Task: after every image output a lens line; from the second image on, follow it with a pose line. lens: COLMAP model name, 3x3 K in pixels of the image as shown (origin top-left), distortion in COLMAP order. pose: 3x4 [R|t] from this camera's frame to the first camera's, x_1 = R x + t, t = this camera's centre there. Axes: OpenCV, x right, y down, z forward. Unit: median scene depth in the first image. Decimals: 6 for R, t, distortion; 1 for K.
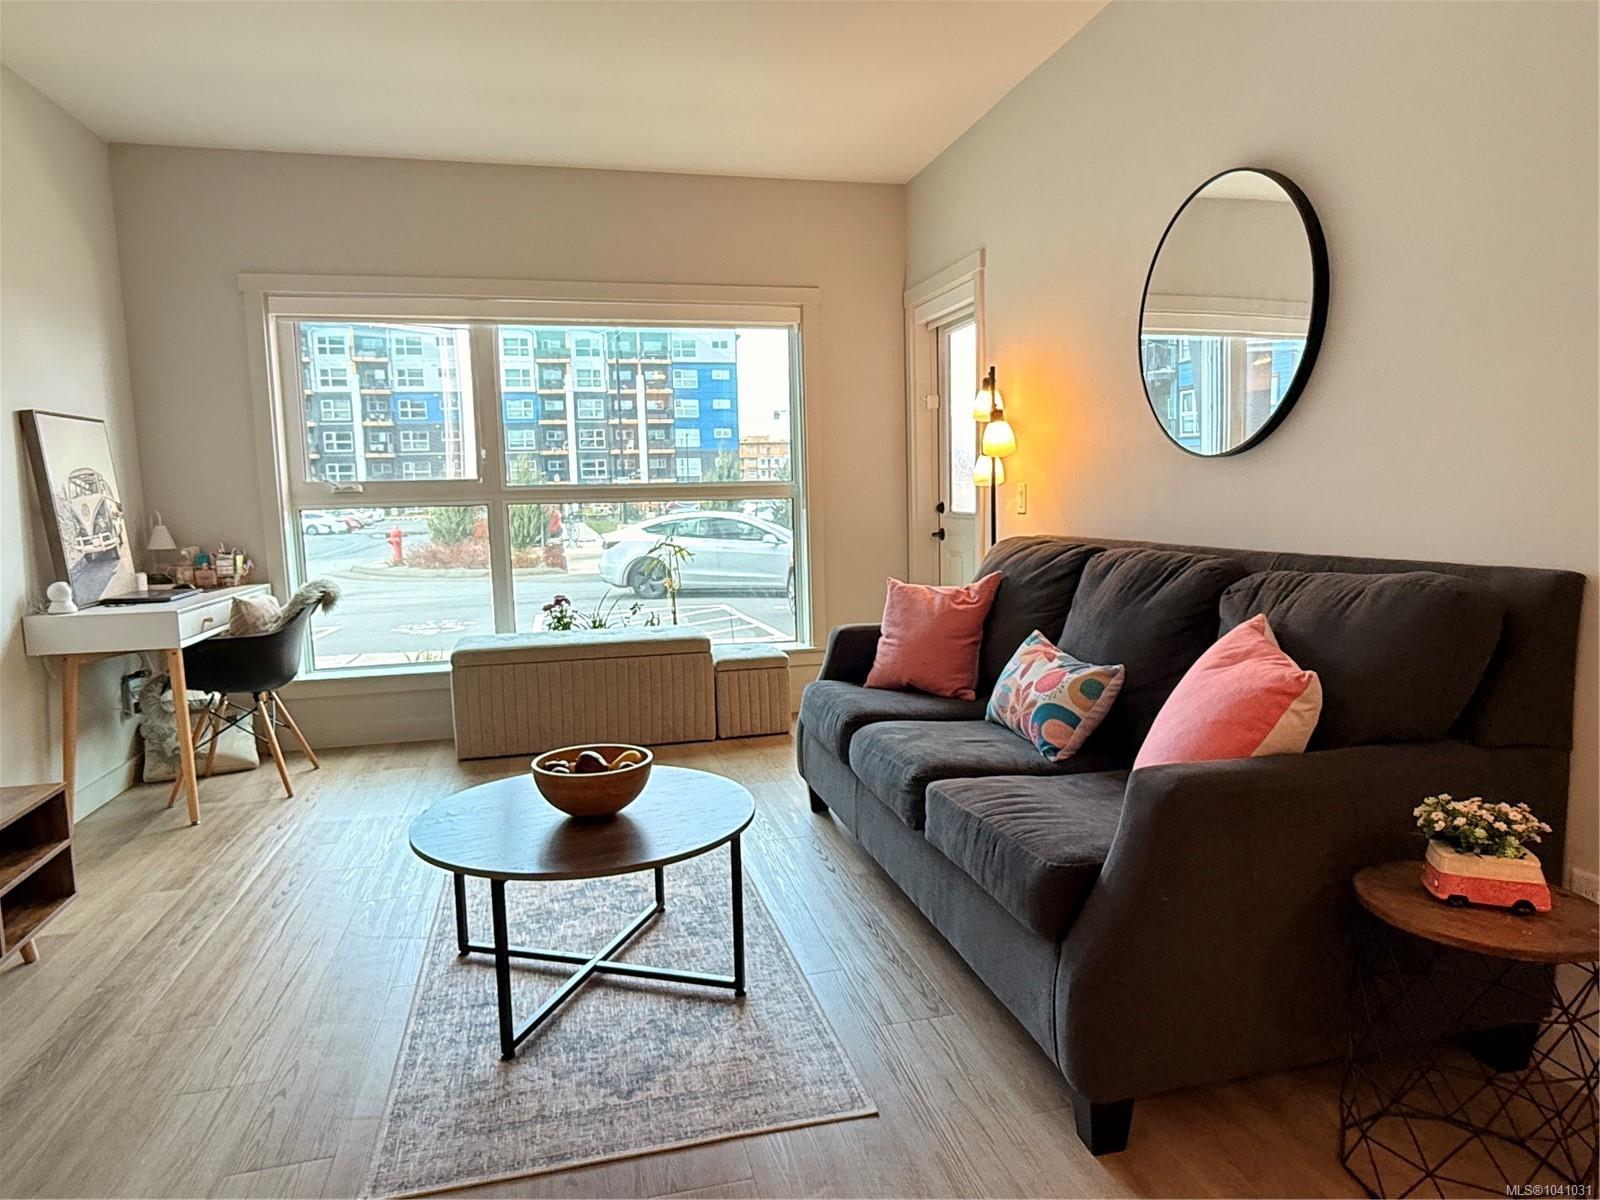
lens RADIAL K [[995.6, 0, 800.5], [0, 995.6, 613.0], [0, 0, 1]] dist [-0.003075, 0.000847]
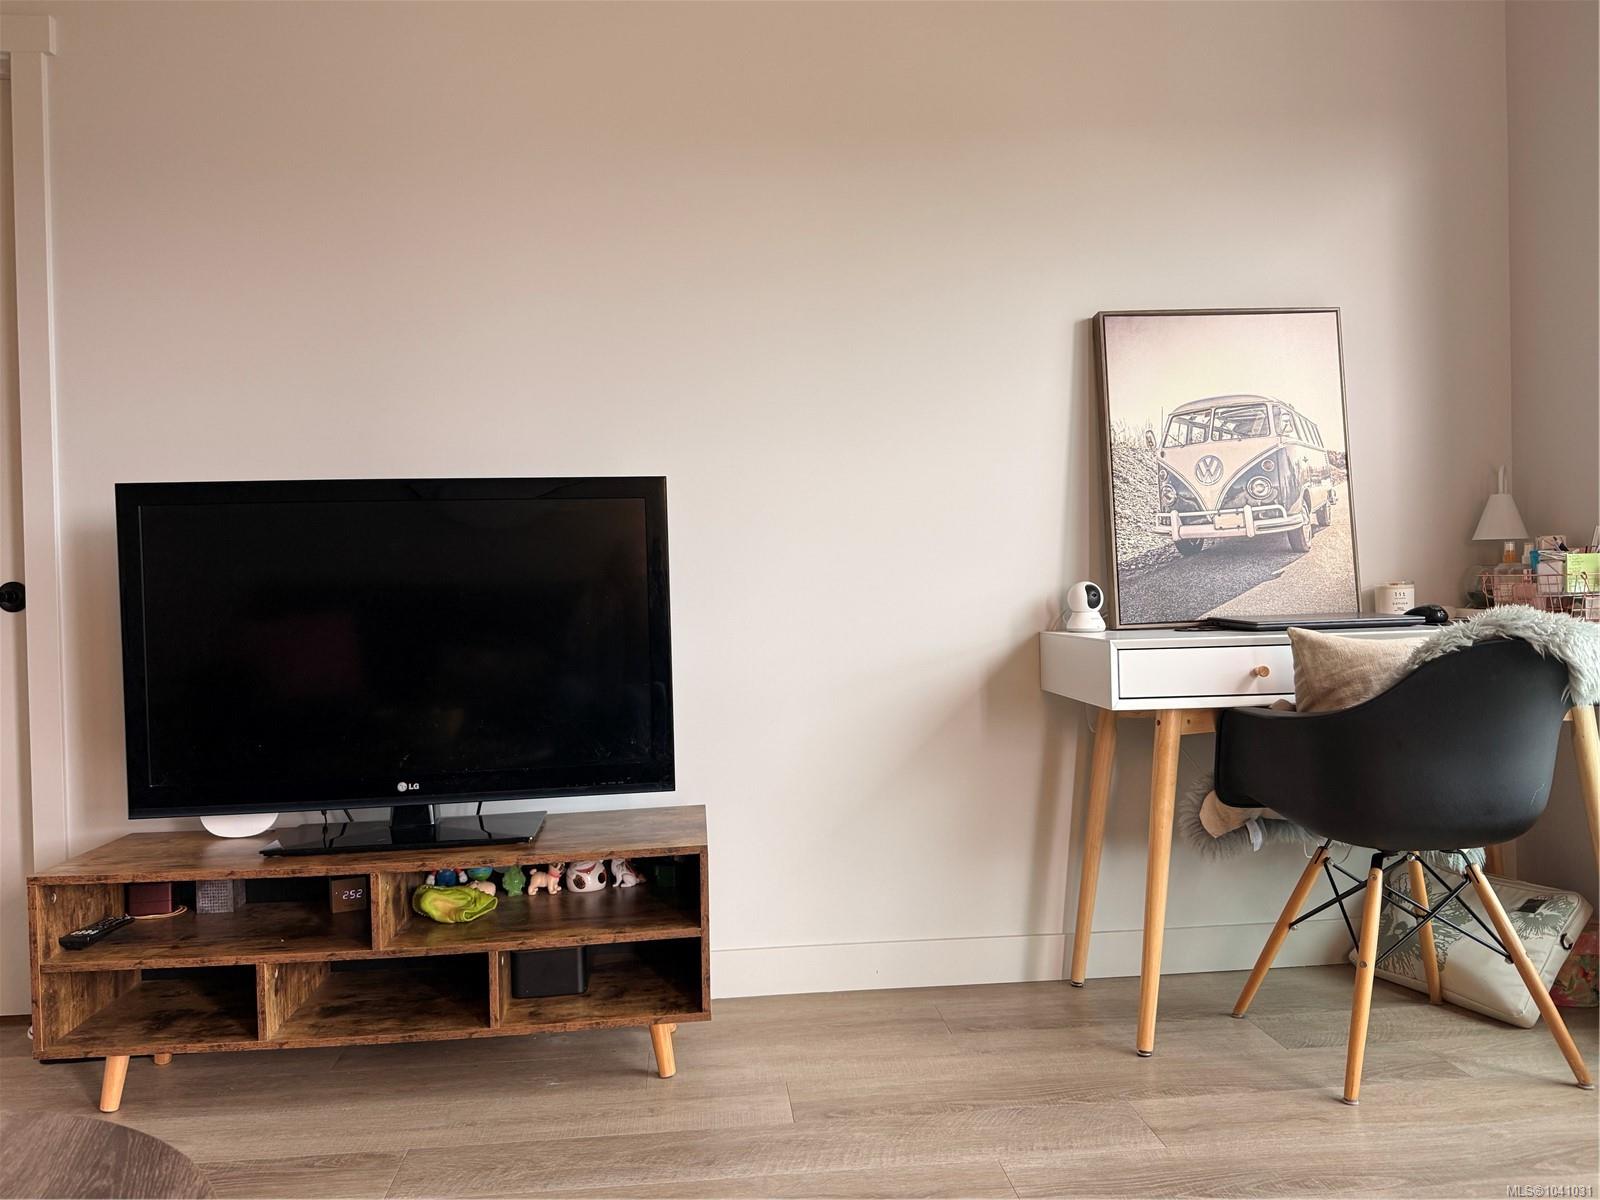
lens RADIAL K [[1228.1, 0, 800.0], [0, 1228.1, 600.0], [0, 0, 1]] dist [0.000668, -0.000386]
pose [[-0.143667, 0.038281, -0.988885, 0.041853], [-0.088604, 0.994741, 0.051381, -0.040130], [0.985652, 0.095001, -0.139519, 0.865208]]
